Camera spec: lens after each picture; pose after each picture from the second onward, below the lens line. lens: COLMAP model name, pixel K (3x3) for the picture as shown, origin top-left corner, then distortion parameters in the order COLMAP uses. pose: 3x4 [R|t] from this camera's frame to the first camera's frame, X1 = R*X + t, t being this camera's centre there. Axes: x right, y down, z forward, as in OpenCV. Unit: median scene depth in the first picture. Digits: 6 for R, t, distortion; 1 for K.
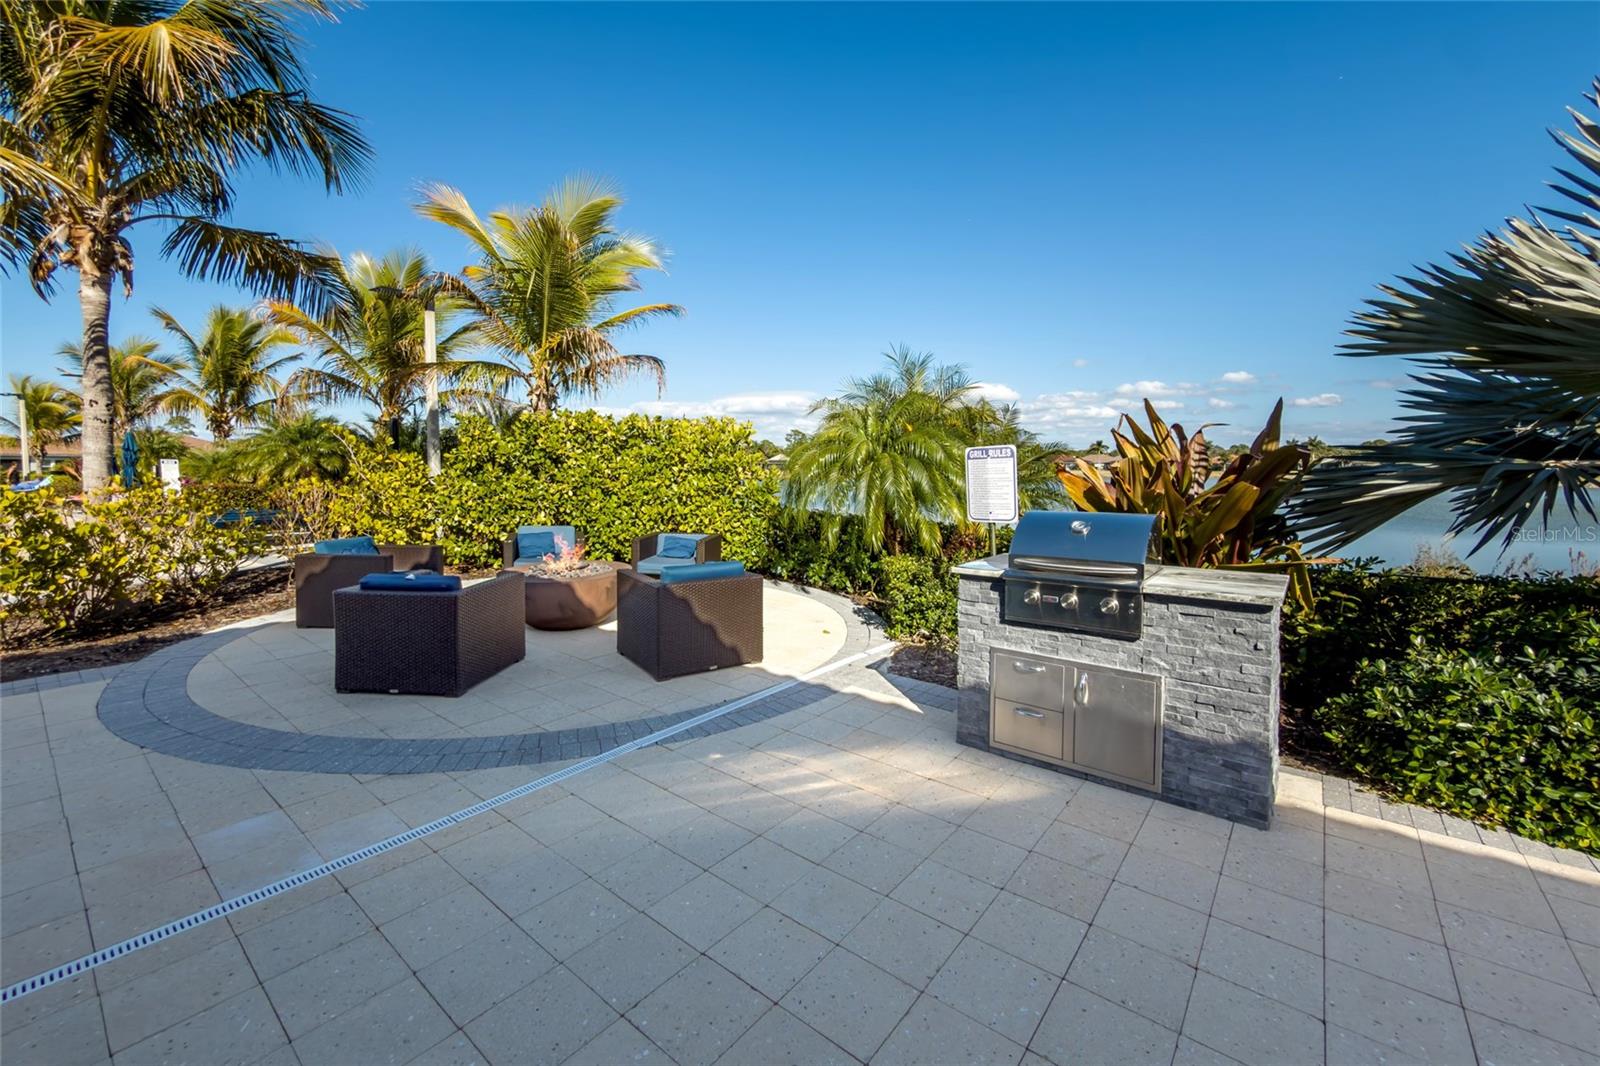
lens RADIAL K [[647.0, 0, 798.3], [0, 647.0, 504.6], [0, 0, 1]] dist [0.000215, 0.000013]
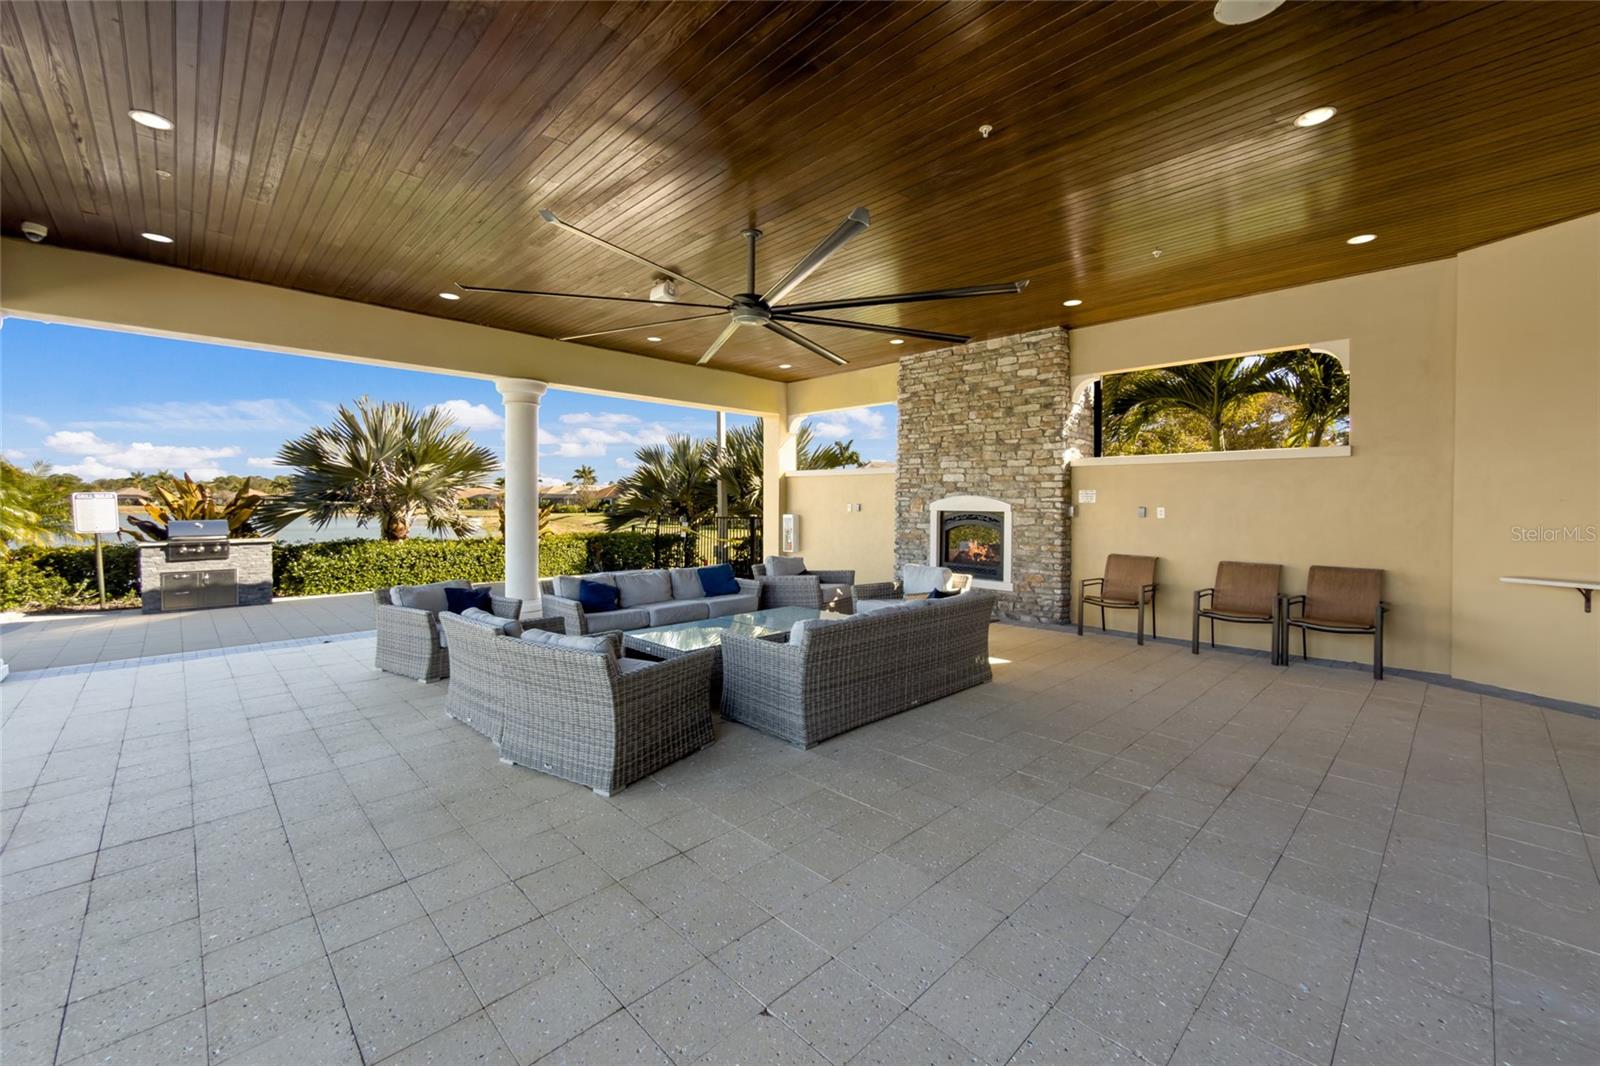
lens RADIAL K [[647.0, 0, 798.3], [0, 647.0, 504.6], [0, 0, 1]] dist [0.000215, 0.000013]
pose [[0.122852, -0.001788, 0.992423, -2.037877], [0.052133, 0.998629, -0.004655, 0.094727], [-0.991055, 0.052310, 0.122777, -1.945350]]
